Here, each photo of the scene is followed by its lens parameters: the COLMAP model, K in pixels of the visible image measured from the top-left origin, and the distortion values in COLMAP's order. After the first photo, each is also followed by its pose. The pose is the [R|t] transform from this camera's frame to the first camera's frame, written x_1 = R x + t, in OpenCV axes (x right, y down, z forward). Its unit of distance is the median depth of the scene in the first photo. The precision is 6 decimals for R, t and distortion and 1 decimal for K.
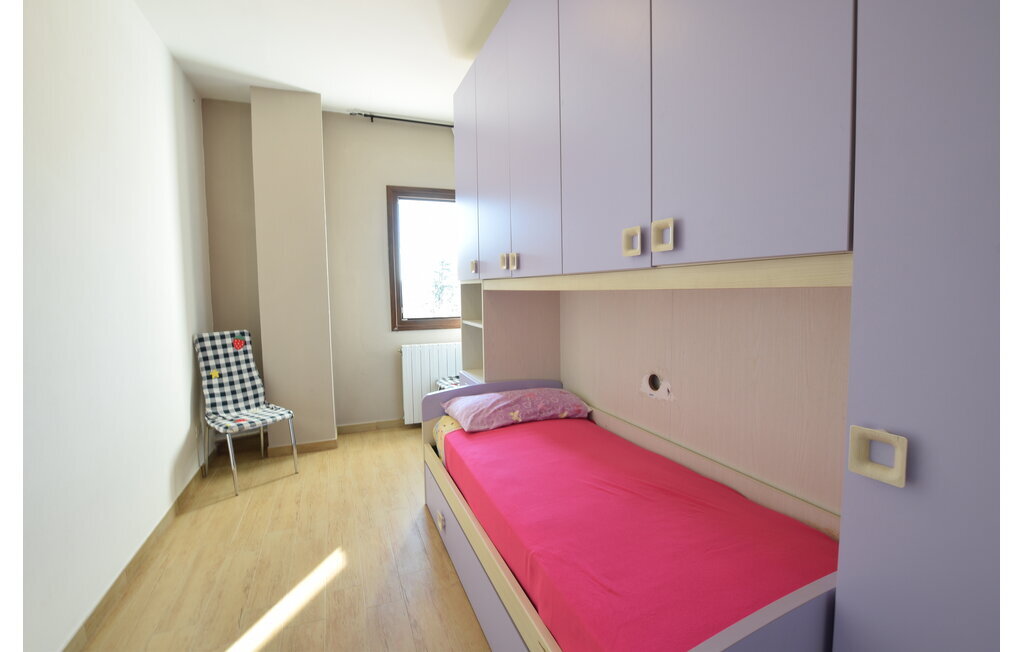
lens RADIAL K [[431.2, 0, 510.8], [0, 431.2, 322.2], [0, 0, 1]] dist [-0.034429, 0.005730]
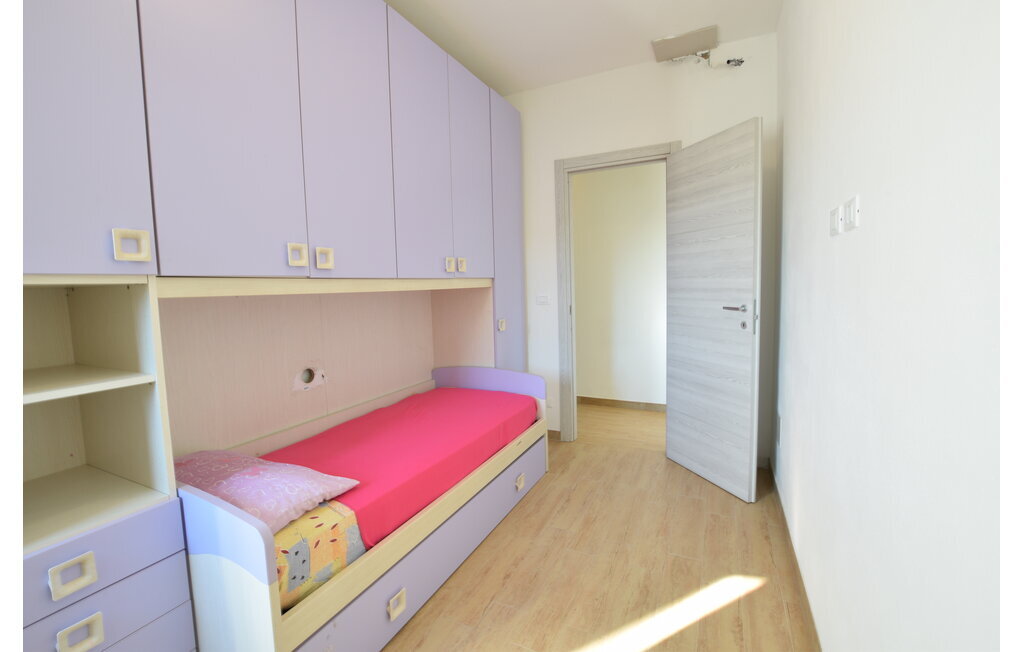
lens RADIAL K [[431.2, 0, 510.8], [0, 431.2, 322.2], [0, 0, 1]] dist [-0.034429, 0.005730]
pose [[-0.672828, -0.029878, 0.739196, -0.826756], [0.092232, 0.988001, 0.123886, -0.087613], [-0.734027, 0.151531, -0.661999, 1.278046]]
